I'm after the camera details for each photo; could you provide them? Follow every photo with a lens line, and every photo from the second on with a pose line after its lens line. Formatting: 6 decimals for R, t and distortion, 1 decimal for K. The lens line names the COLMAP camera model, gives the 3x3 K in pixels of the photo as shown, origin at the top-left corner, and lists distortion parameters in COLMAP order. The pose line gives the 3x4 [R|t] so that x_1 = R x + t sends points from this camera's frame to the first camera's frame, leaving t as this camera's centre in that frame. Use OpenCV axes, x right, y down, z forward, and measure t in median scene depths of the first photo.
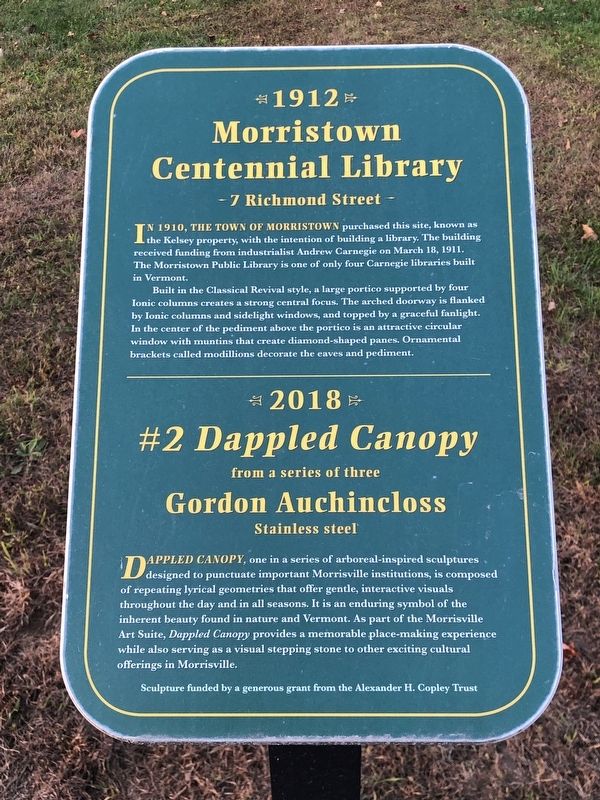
lens RADIAL K [[920.9, 0, 300.2], [0, 920.9, 399.6], [0, 0, 1]] dist [0.014232, 0.000000]
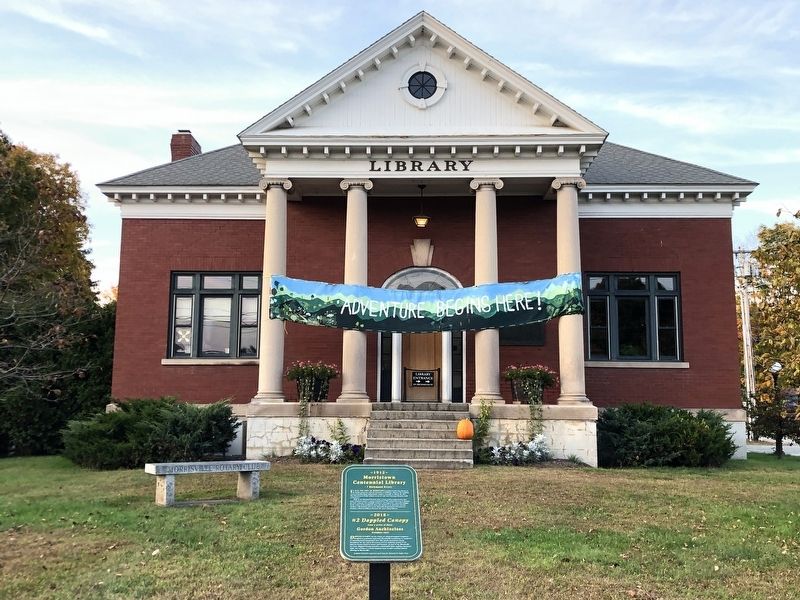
lens RADIAL K [[920.9, 0, 399.3], [0, 920.9, 299.5], [0, 0, 1]] dist [0.014232, 0.000000]
pose [[0.997094, 0.032717, 0.068799, -0.321956], [0.019171, 0.766273, -0.642230, 2.742107], [-0.073730, 0.641682, 0.763419, -4.424976]]
